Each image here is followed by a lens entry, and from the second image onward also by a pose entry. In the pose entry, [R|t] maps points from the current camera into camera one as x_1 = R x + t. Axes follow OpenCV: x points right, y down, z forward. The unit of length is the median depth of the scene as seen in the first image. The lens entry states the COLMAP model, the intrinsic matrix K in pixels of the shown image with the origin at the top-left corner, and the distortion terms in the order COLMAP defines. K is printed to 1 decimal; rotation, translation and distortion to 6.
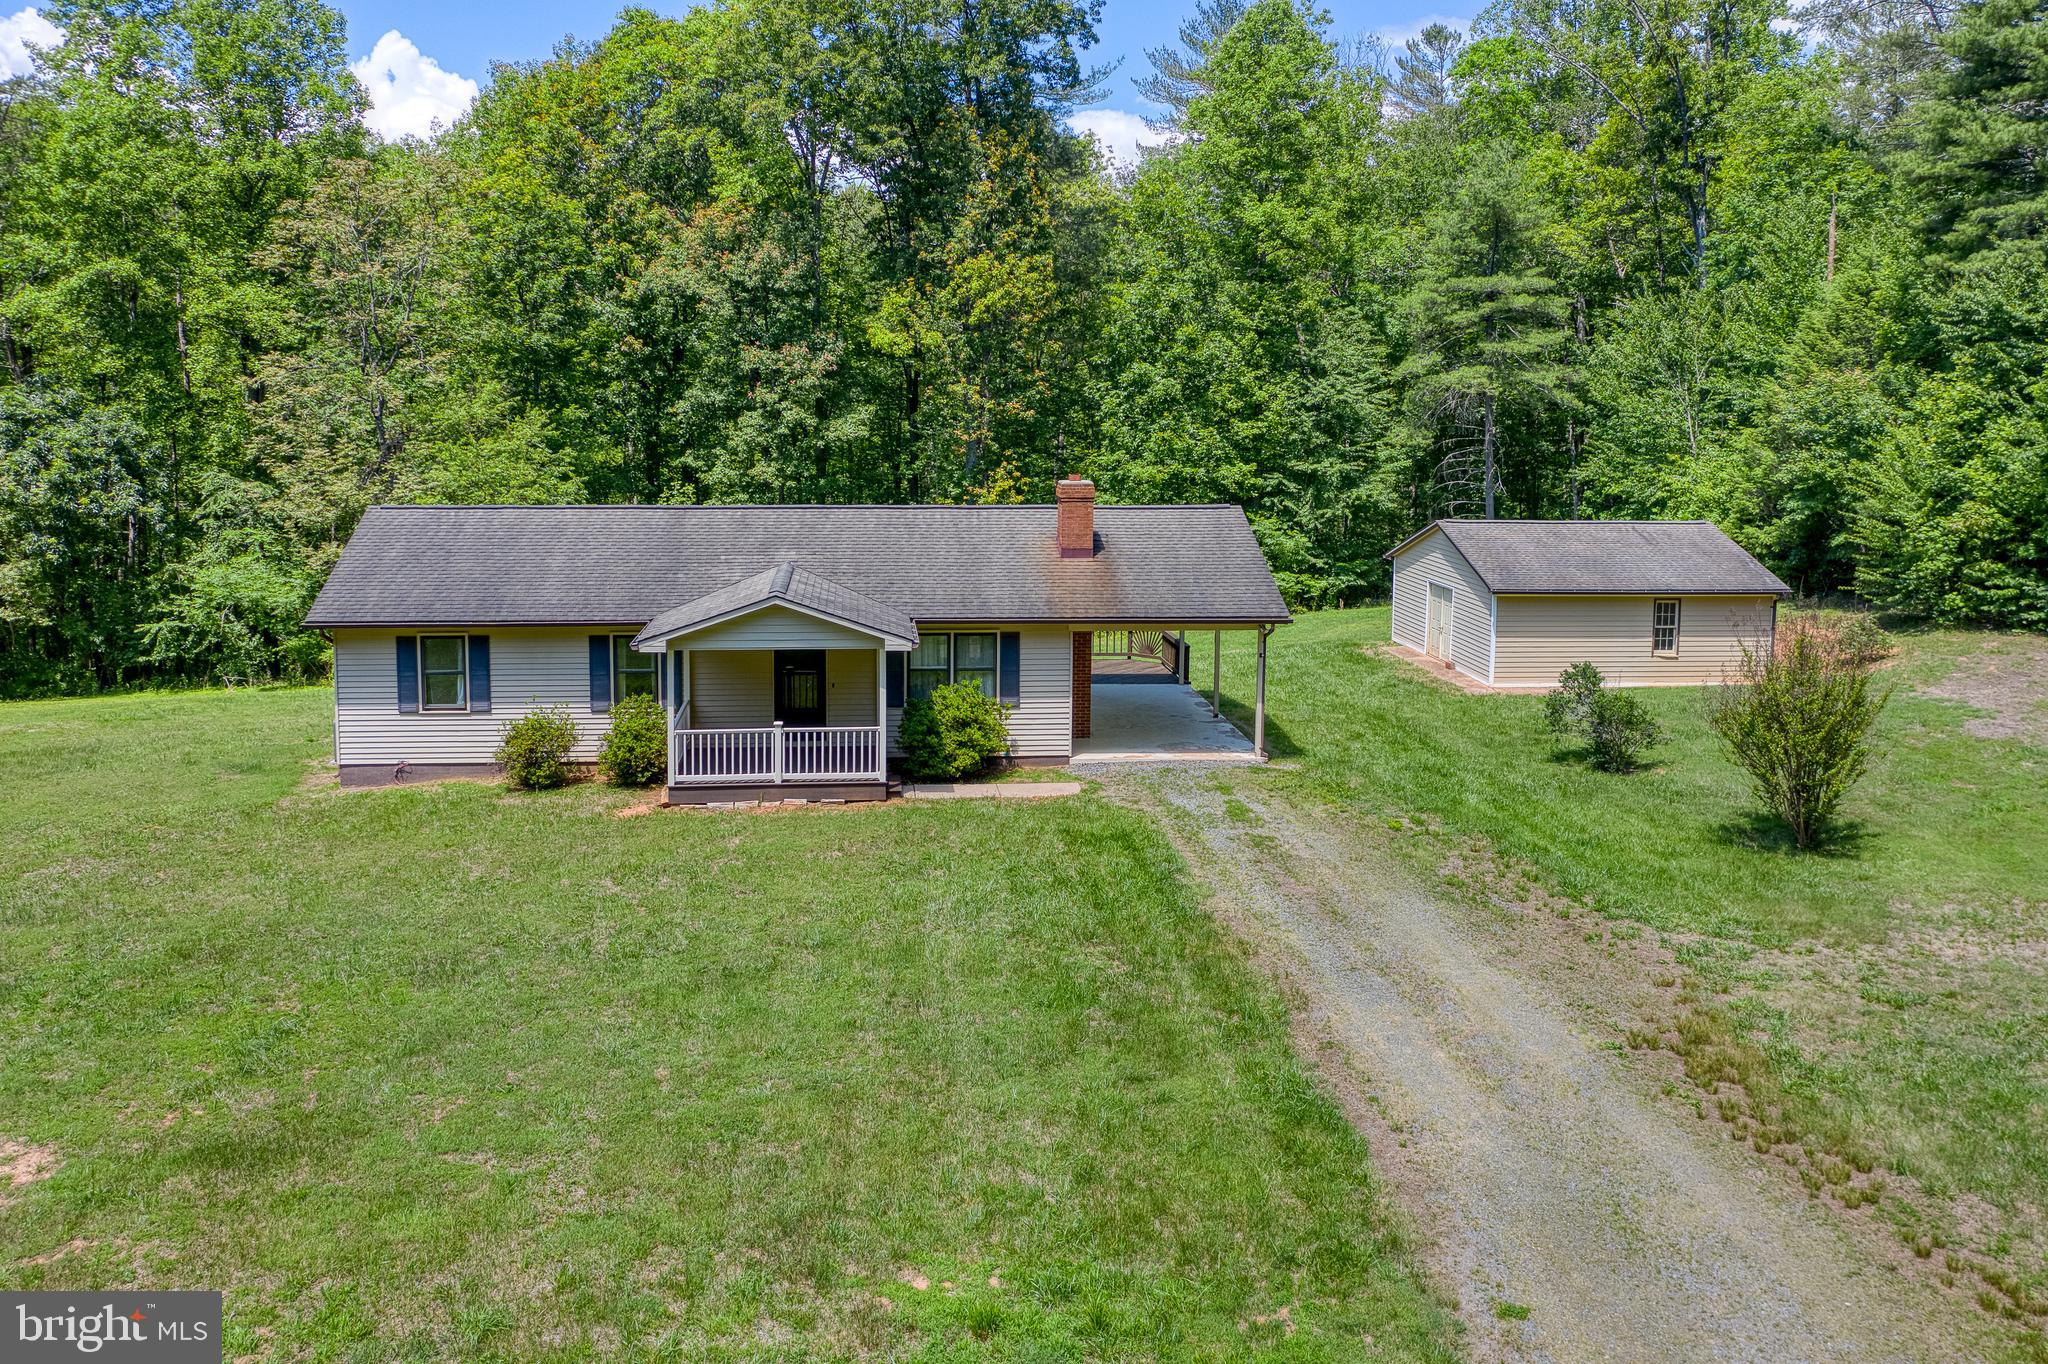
lens RADIAL K [[1582.3, 0, 996.6], [0, 1582.3, 570.7], [0, 0, 1]] dist [-0.038291, 0.003997]
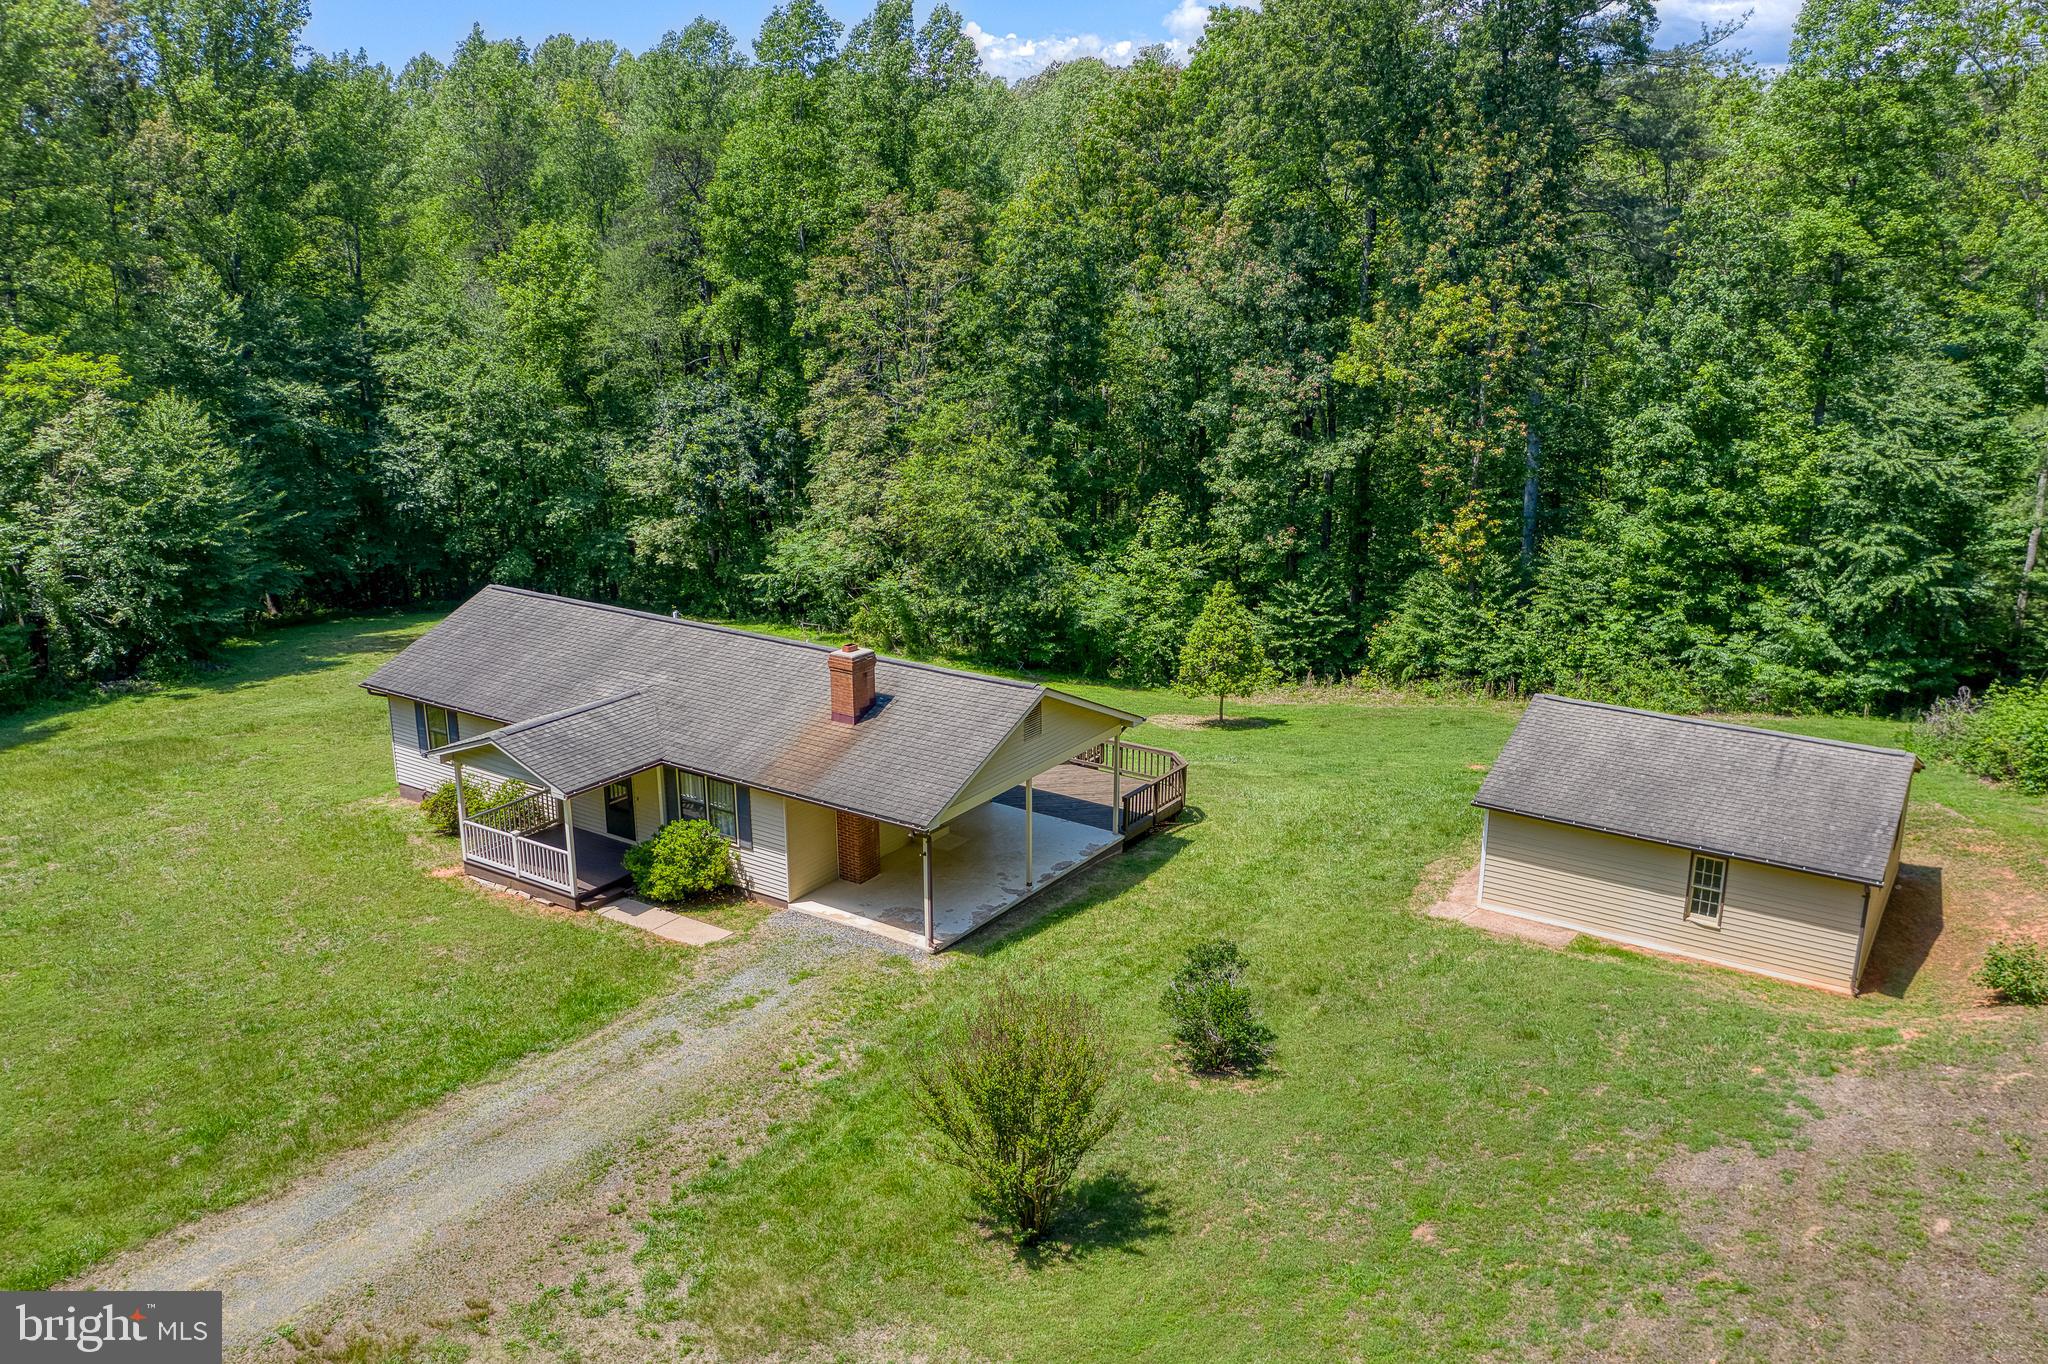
lens RADIAL K [[1582.3, 0, 1059.5], [0, 1582.3, 674.9], [0, 0, 1]] dist [-0.038291, 0.003997]
pose [[0.789459, 0.160140, -0.592545, 0.423436], [-0.070586, 0.982648, 0.171525, -0.124066], [0.609731, -0.093587, 0.787064, 0.134314]]
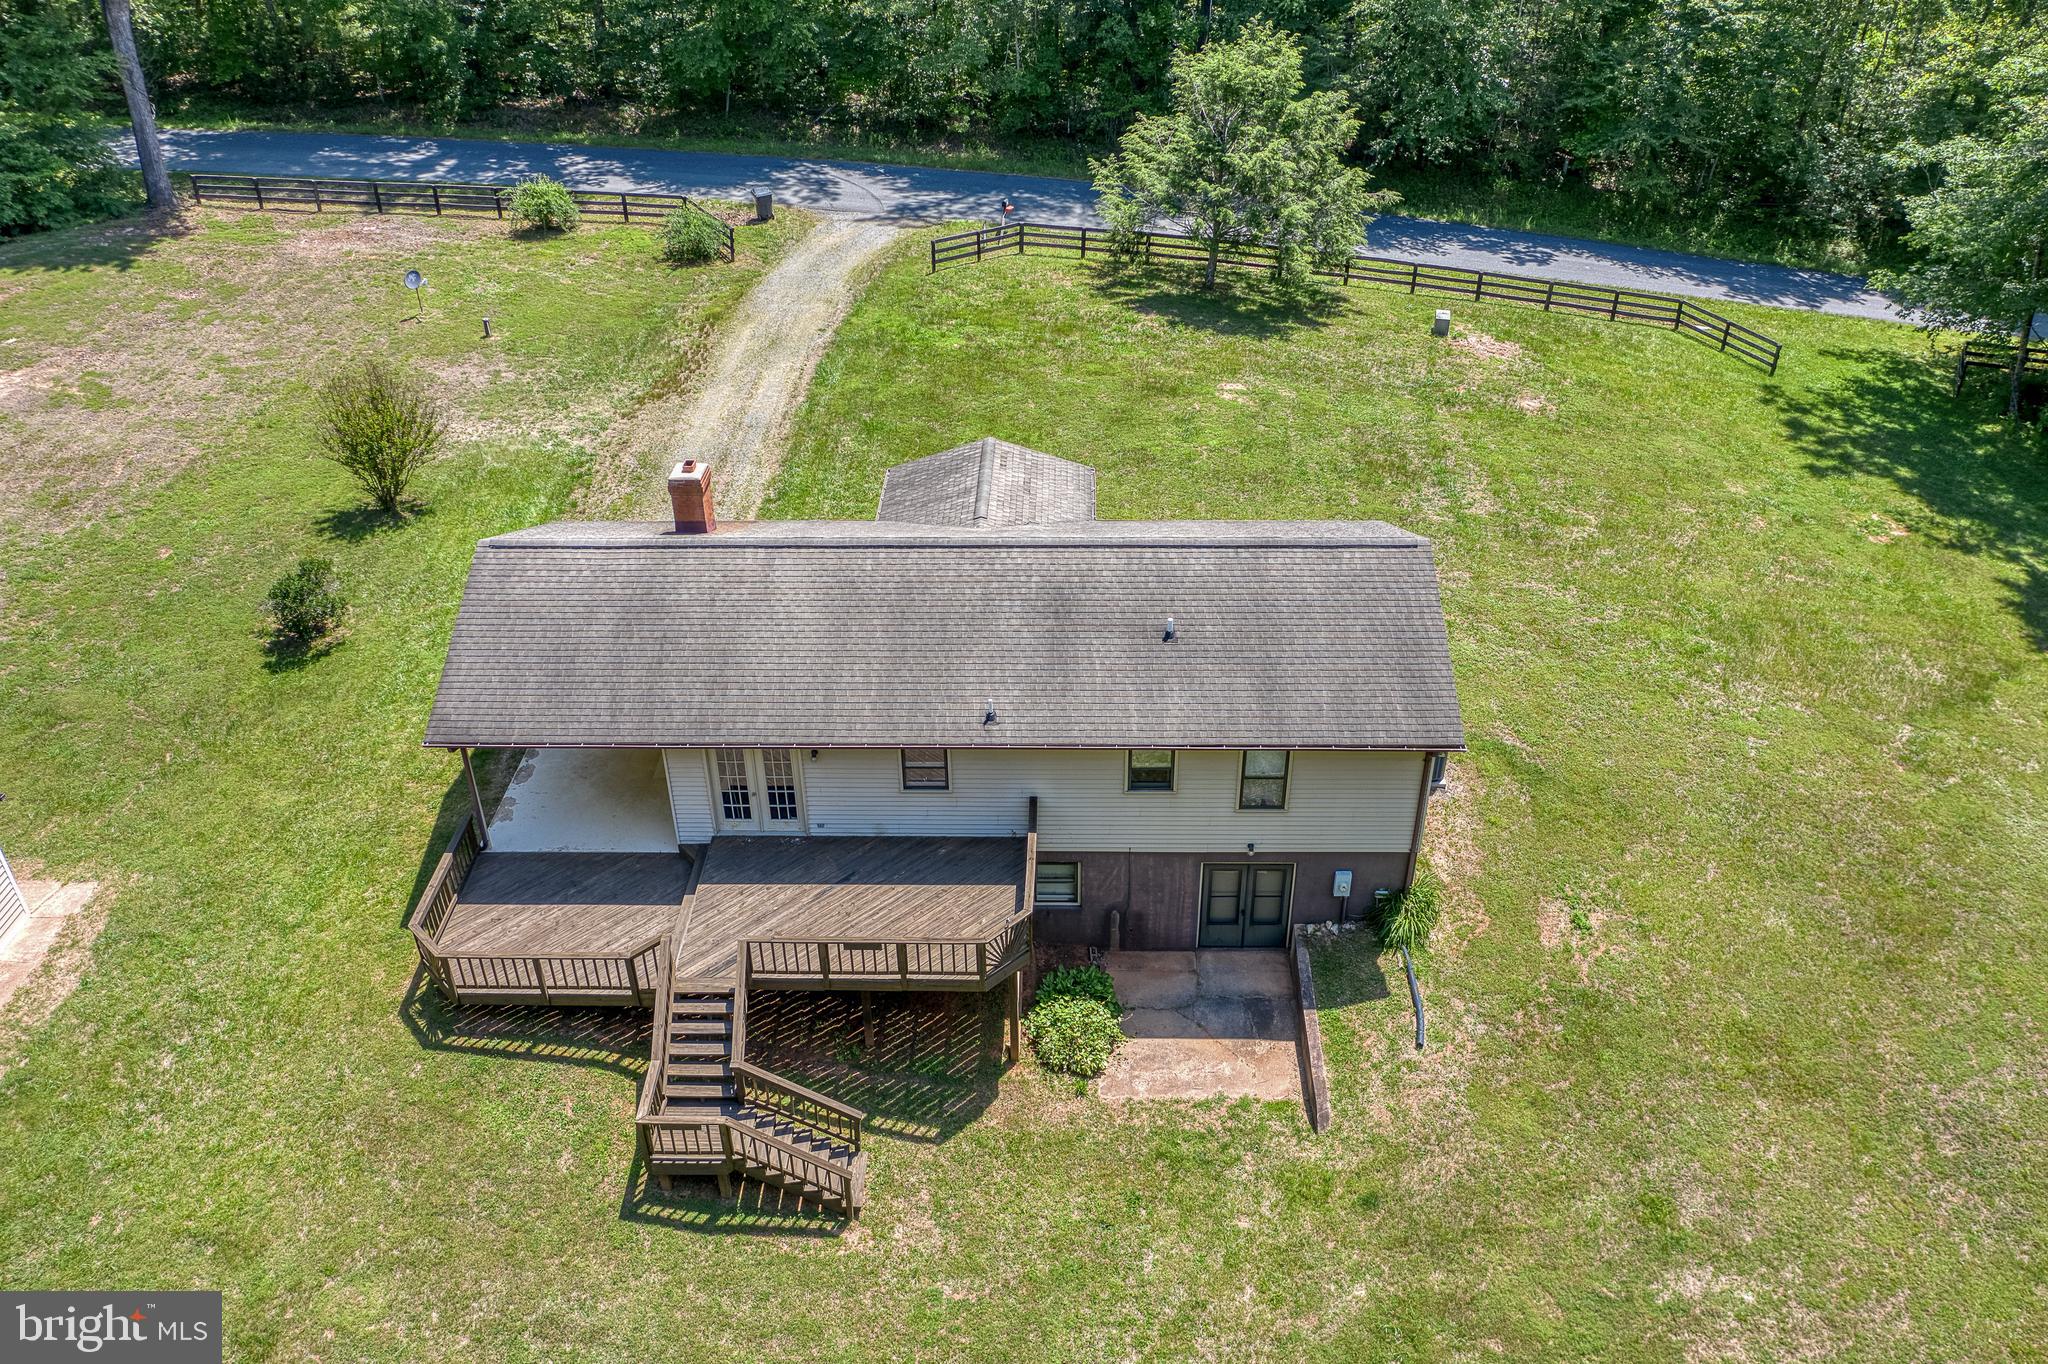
lens RADIAL K [[1582.3, 0, 1018.9], [0, 1582.3, 686.7], [0, 0, 1]] dist [-0.038291, 0.003997]
pose [[-0.993438, -0.058316, 0.098384, -0.140868], [0.018712, 0.765765, 0.642848, -0.314240], [-0.112827, 0.640471, -0.759649, 0.977113]]
